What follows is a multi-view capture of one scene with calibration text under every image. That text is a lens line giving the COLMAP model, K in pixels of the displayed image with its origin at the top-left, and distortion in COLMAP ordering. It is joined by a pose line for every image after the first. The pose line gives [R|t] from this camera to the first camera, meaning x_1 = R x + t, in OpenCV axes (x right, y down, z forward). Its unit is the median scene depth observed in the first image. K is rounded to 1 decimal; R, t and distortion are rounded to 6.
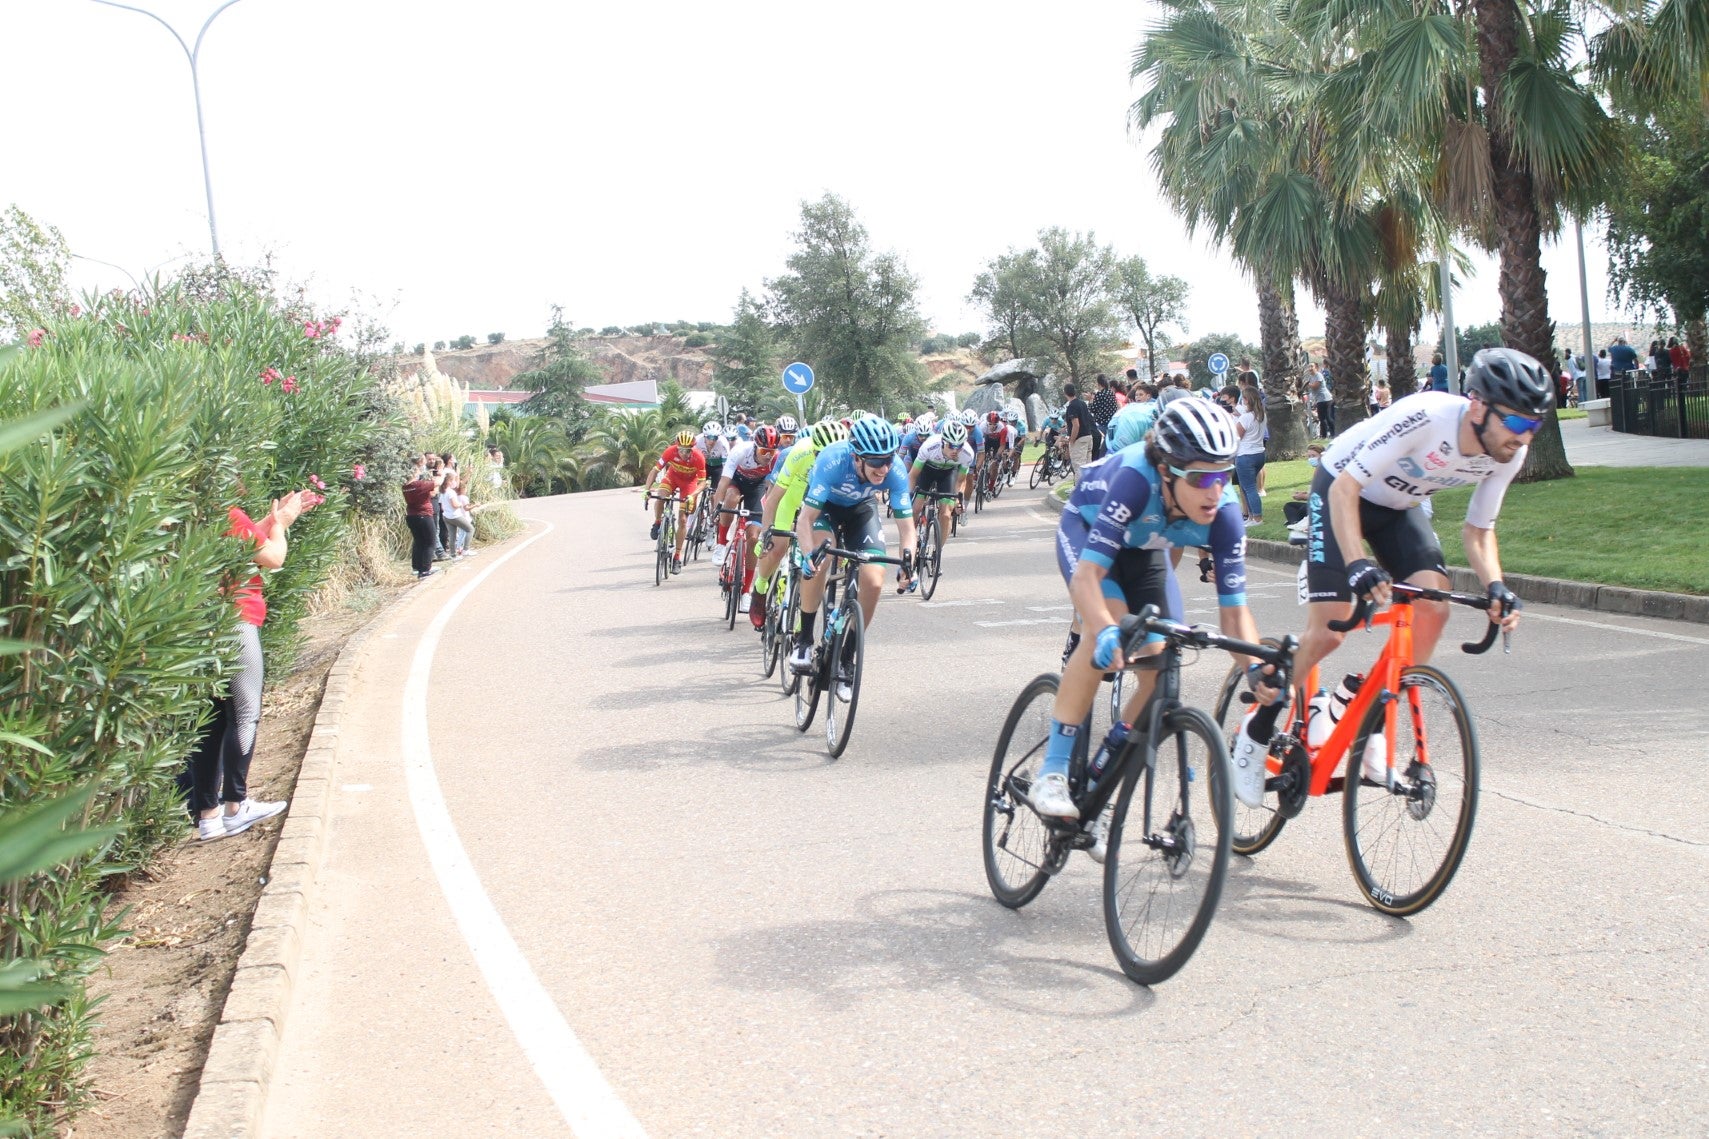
lens RADIAL K [[2358.1, 0, 808.5], [0, 2358.1, 568.0], [0, 0, 1]] dist [-0.077404, 0.125017]
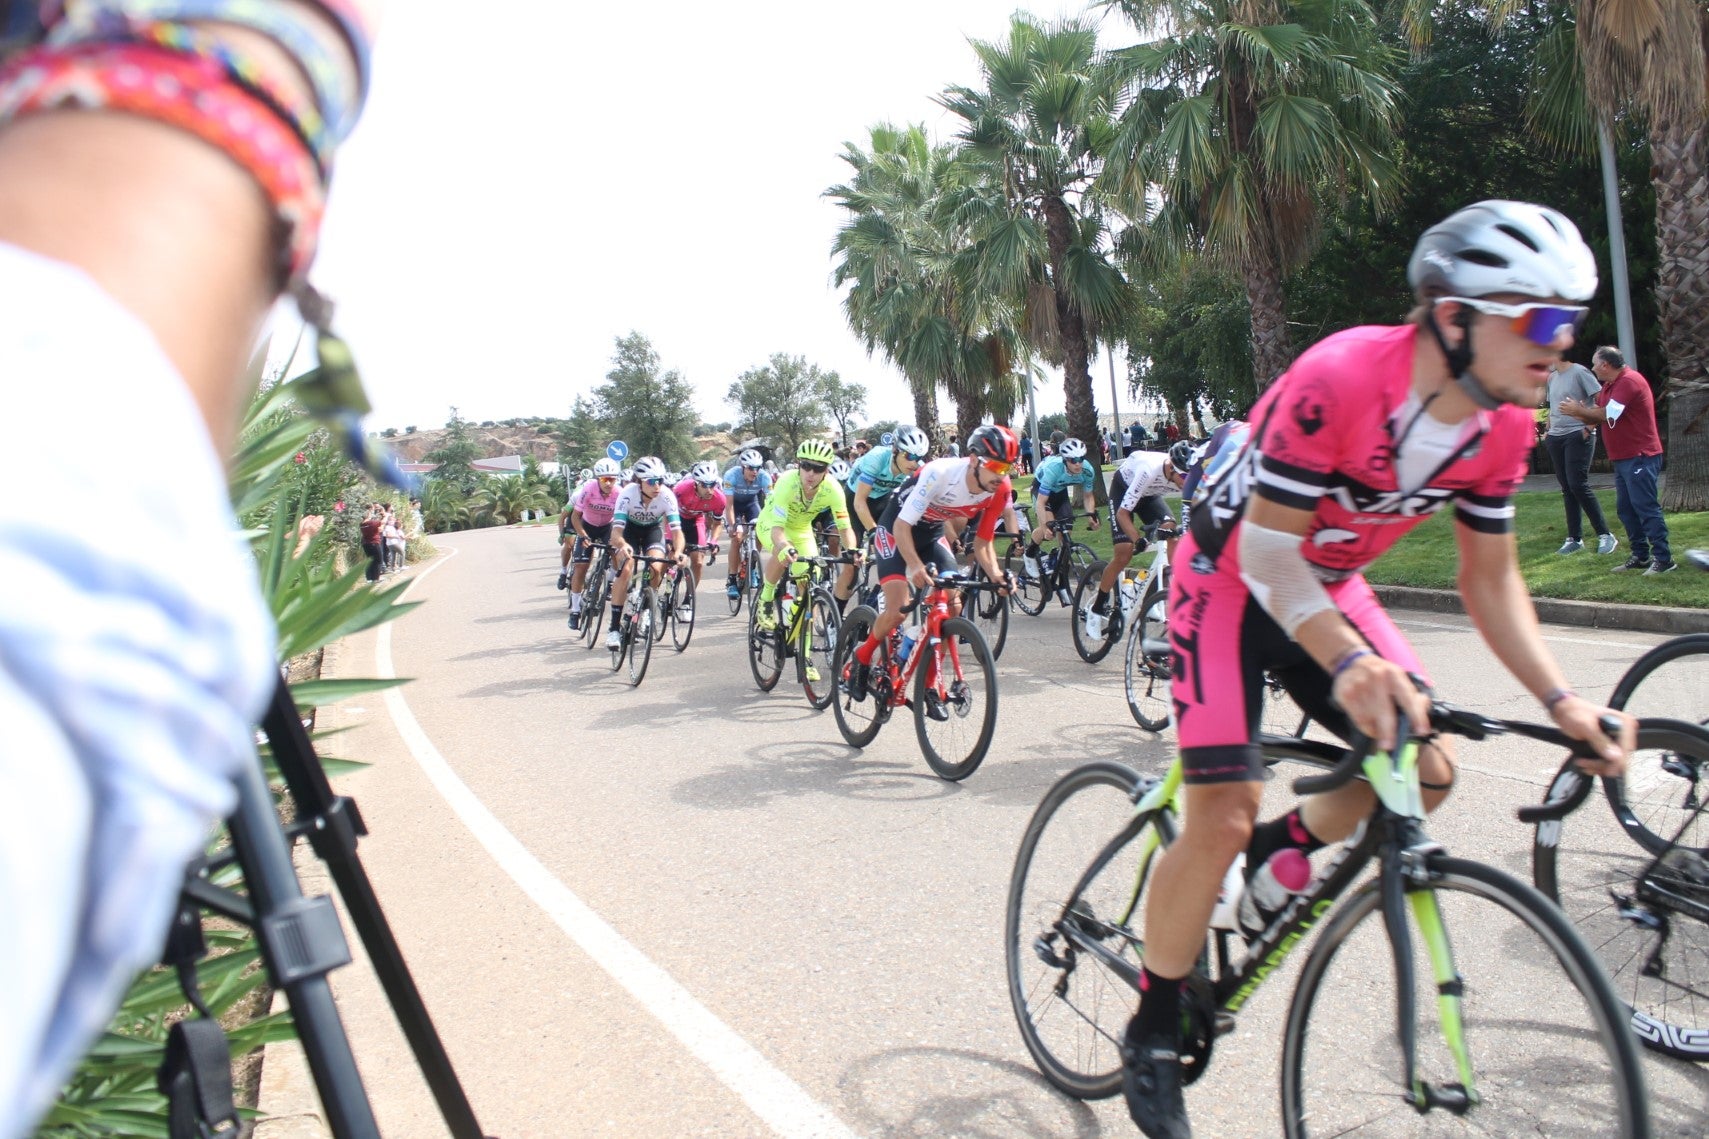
lens RADIAL K [[1578.2, 0, 836.9], [0, 1578.2, 578.3], [0, 0, 1]] dist [-0.177645, 0.188418]
pose [[0.989235, -0.020288, 0.144924, -0.012475], [0.021078, 0.999770, -0.003915, 0.008706], [-0.144811, 0.006927, 0.989435, -0.027797]]
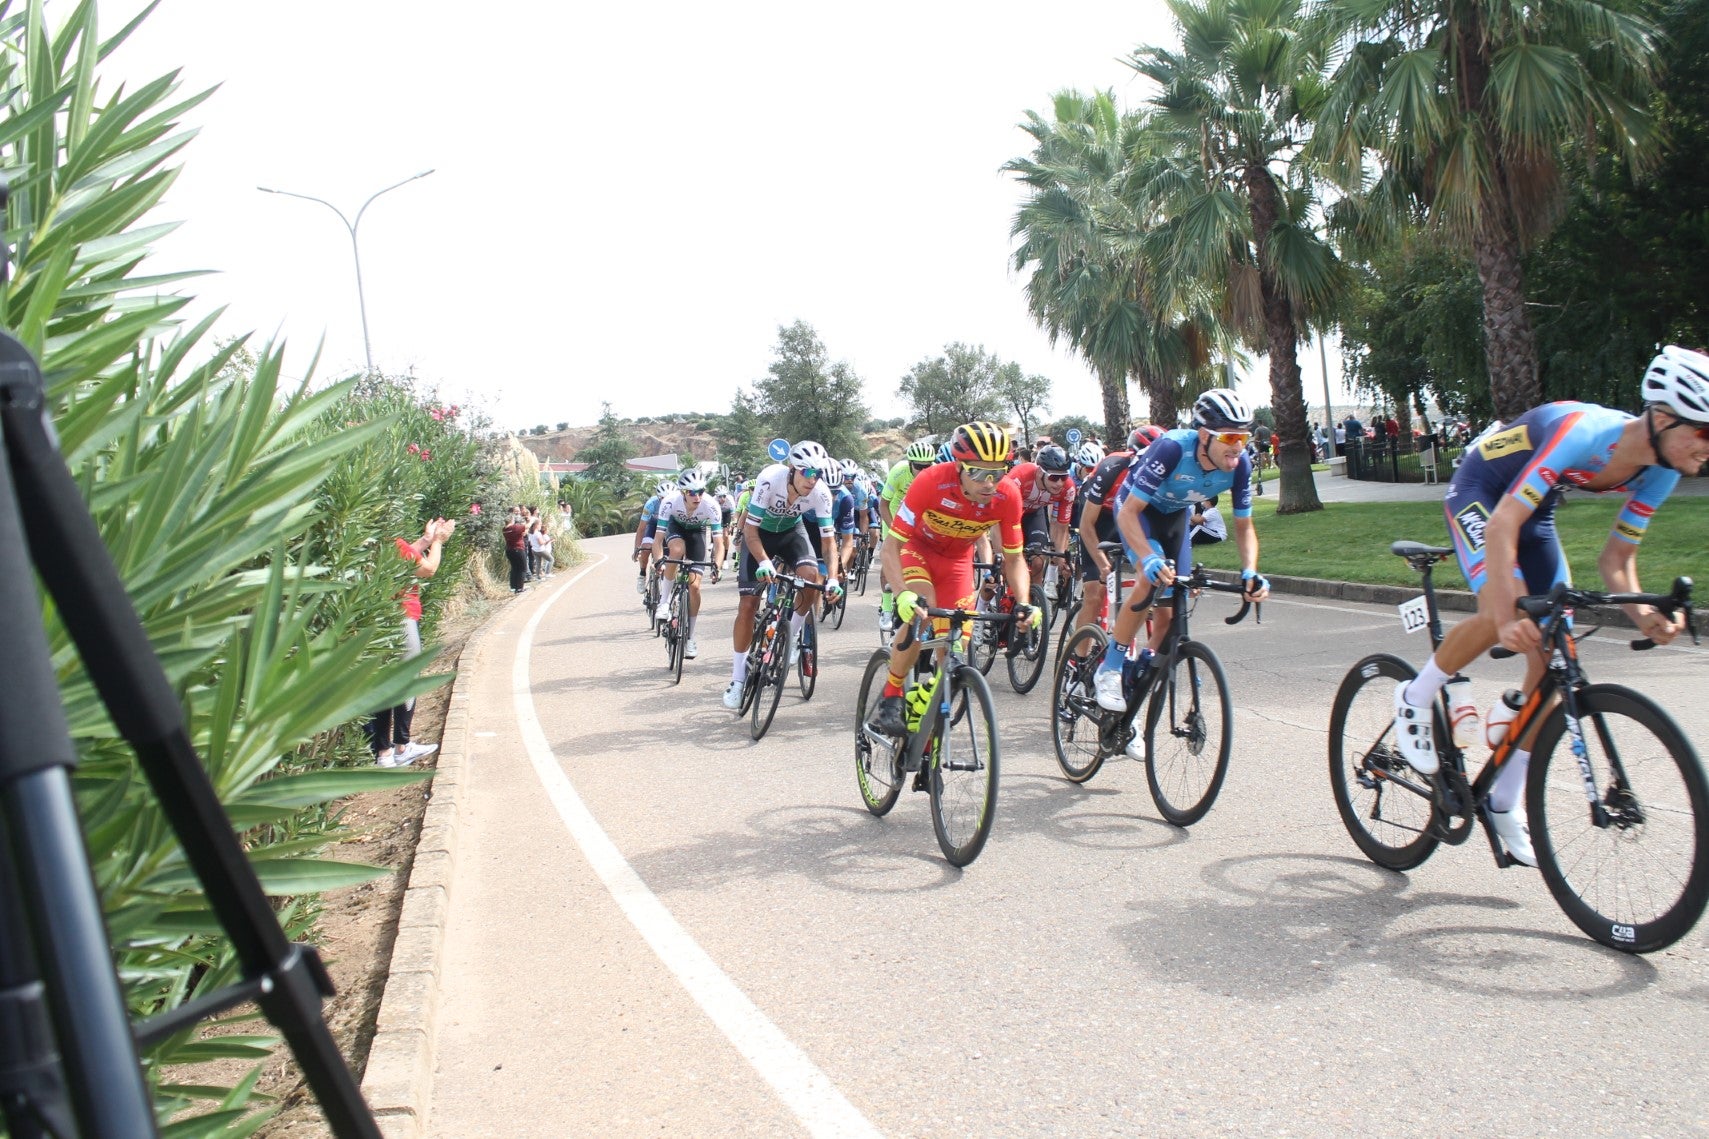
lens RADIAL K [[1684.5, 0, 807.0], [0, 1684.5, 567.0], [0, 0, 1]] dist [-0.163978, 0.163971]
pose [[0.999720, -0.015154, 0.018195, -0.007020], [0.015426, 0.999770, -0.014922, 0.005003], [-0.017965, 0.015198, 0.999723, -0.010024]]
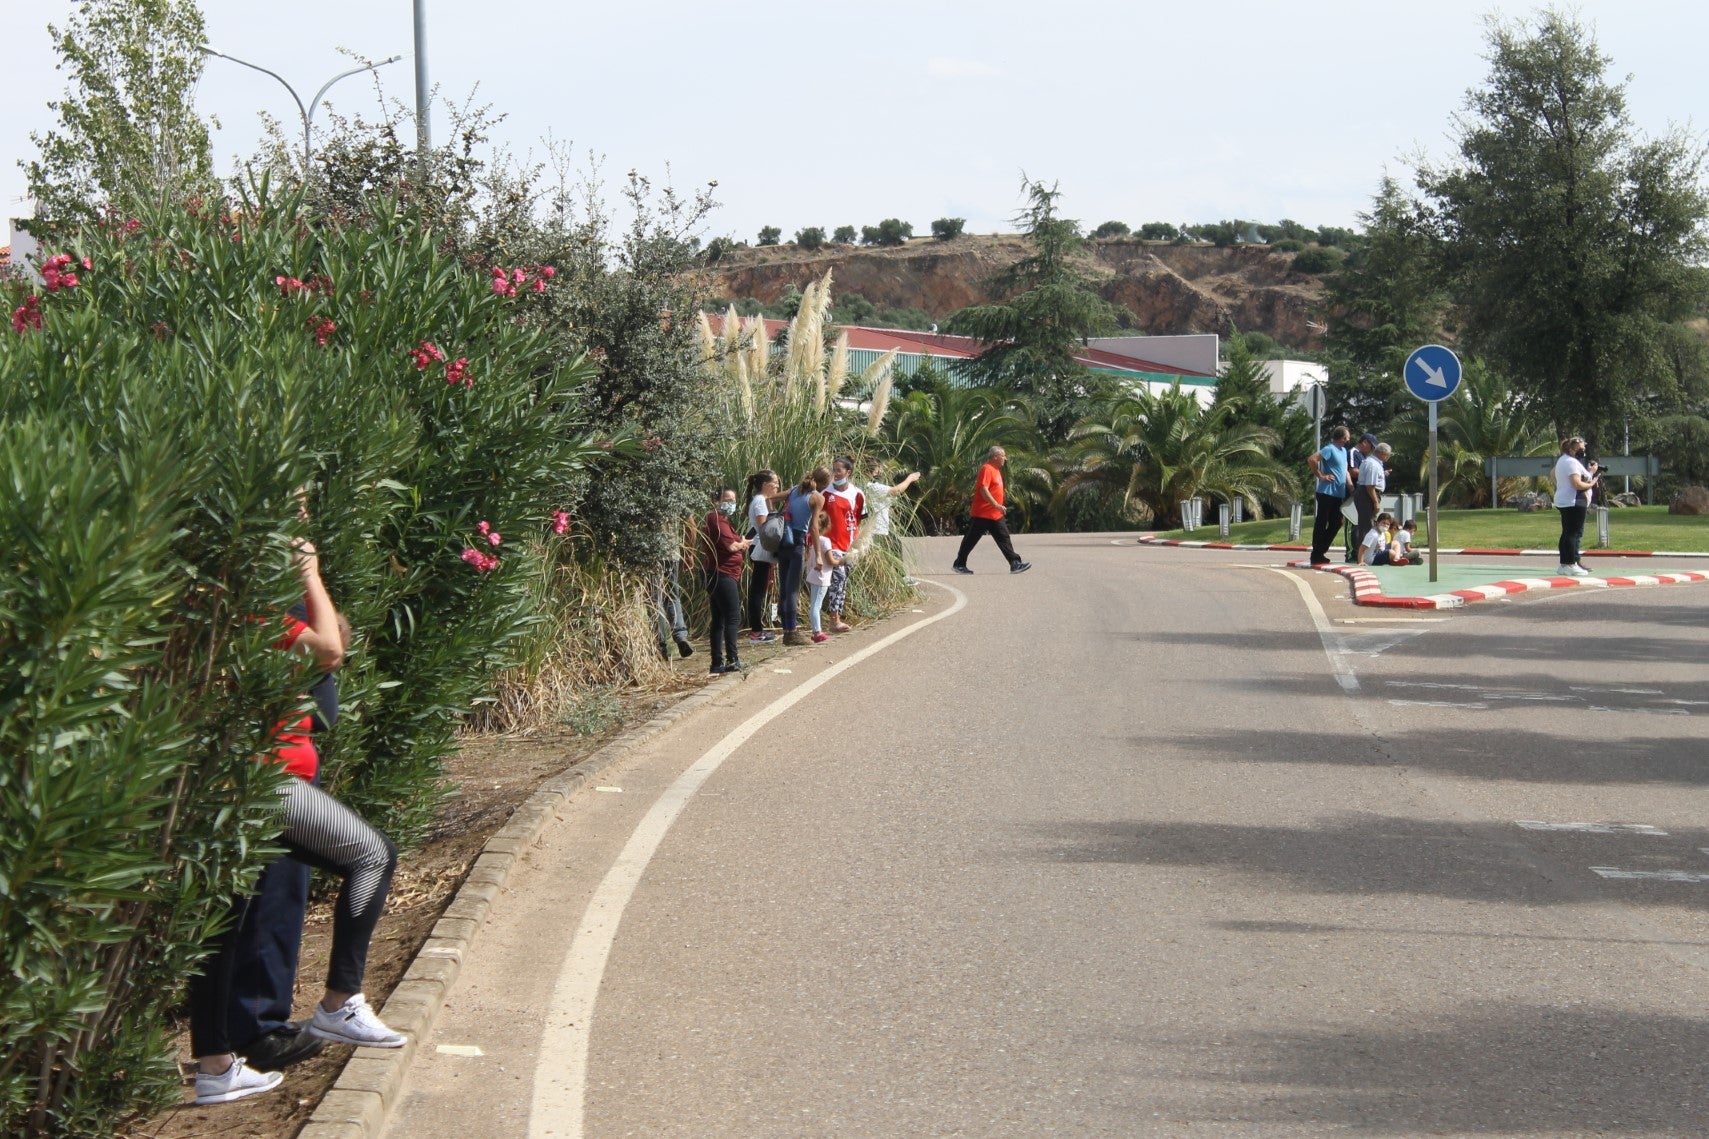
lens RADIAL K [[4816.3, 0, 854.5], [0, 4816.3, 569.5], [0, 0, 1]] dist [0.138554, 0.307886]
pose [[0.980054, 0.087902, -0.178236, 0.066437], [-0.089067, 0.996025, 0.001470, -0.023500], [0.177657, 0.014434, 0.983987, -0.132189]]
